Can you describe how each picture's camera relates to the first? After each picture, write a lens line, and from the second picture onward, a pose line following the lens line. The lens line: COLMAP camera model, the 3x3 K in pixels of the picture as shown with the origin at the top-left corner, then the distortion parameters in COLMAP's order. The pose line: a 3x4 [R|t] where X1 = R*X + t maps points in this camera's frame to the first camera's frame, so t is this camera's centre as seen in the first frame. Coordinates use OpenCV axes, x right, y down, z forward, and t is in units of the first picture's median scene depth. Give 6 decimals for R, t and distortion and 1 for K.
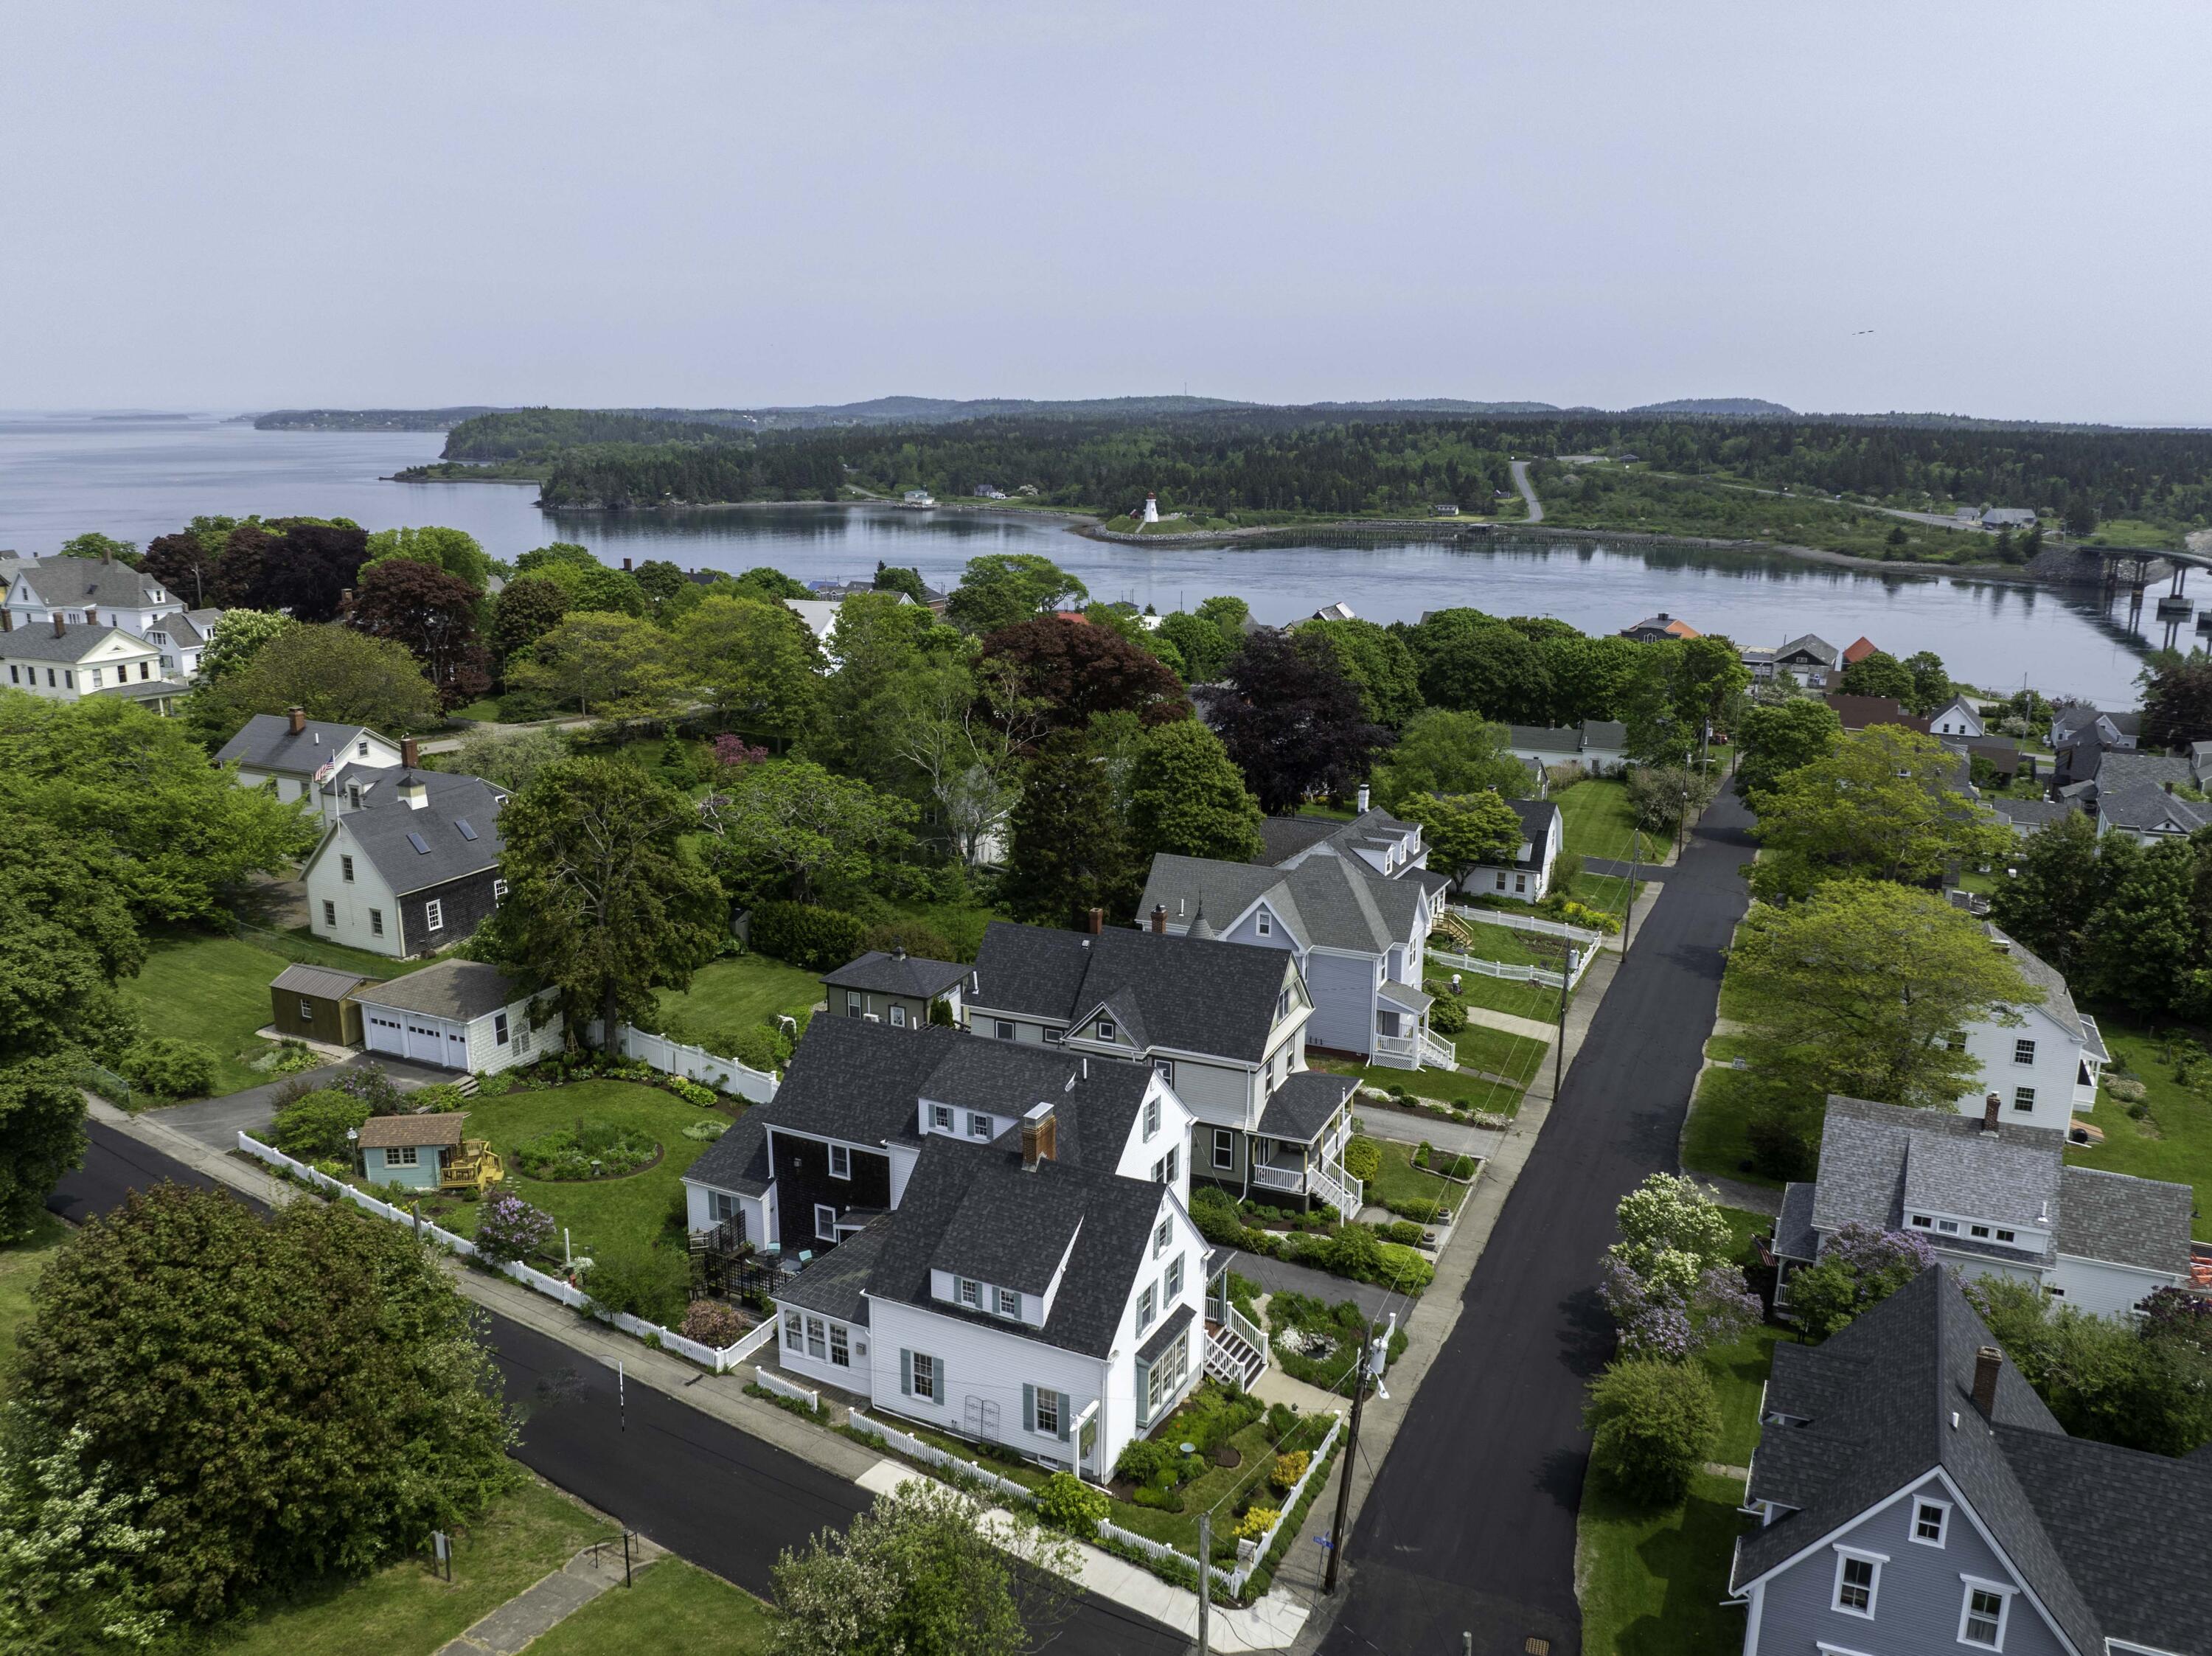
lens RADIAL K [[1632.4, 0, 1051.8], [0, 1632.4, 887.8], [0, 0, 1]] dist [-0.031685, -0.004533]
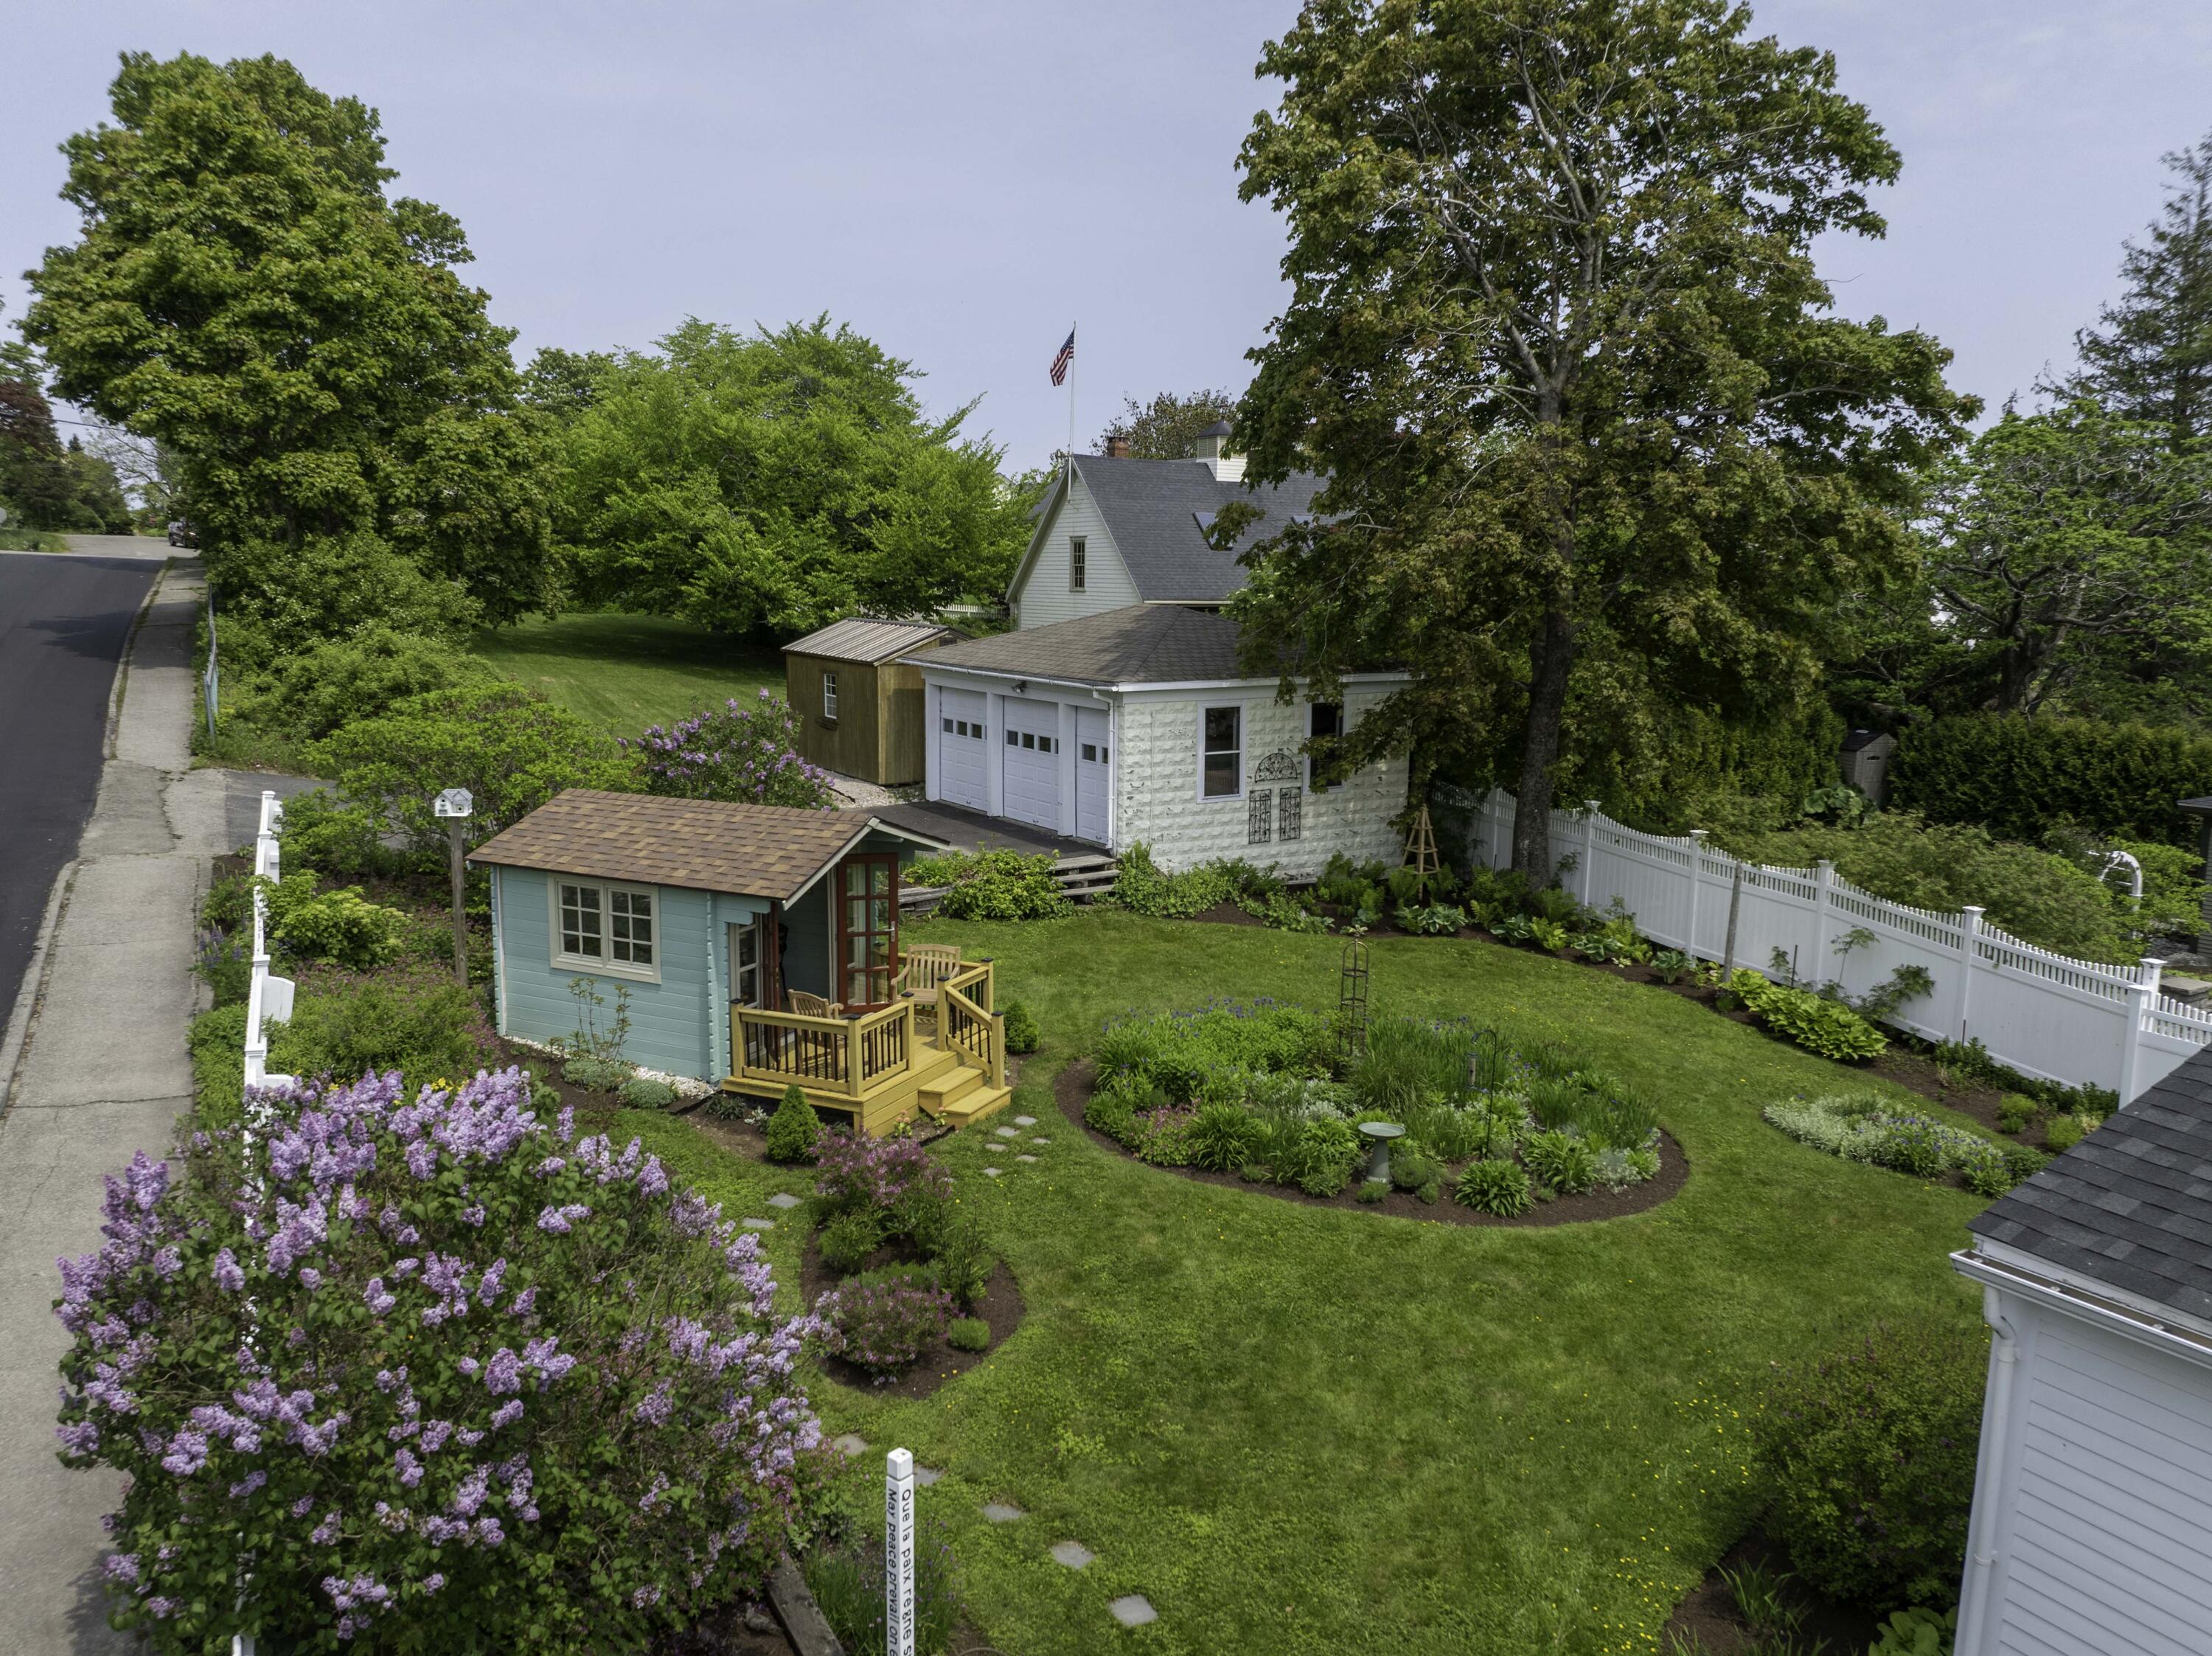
lens RADIAL K [[1651.1, 0, 1117.2], [0, 1651.1, 821.5], [0, 0, 1]] dist [-0.030420, -0.007575]
pose [[0.852946, 0.090483, -0.514097, -0.175332], [-0.151239, 0.985456, -0.077479, 0.131662], [0.499609, 0.143838, 0.854225, 0.688658]]
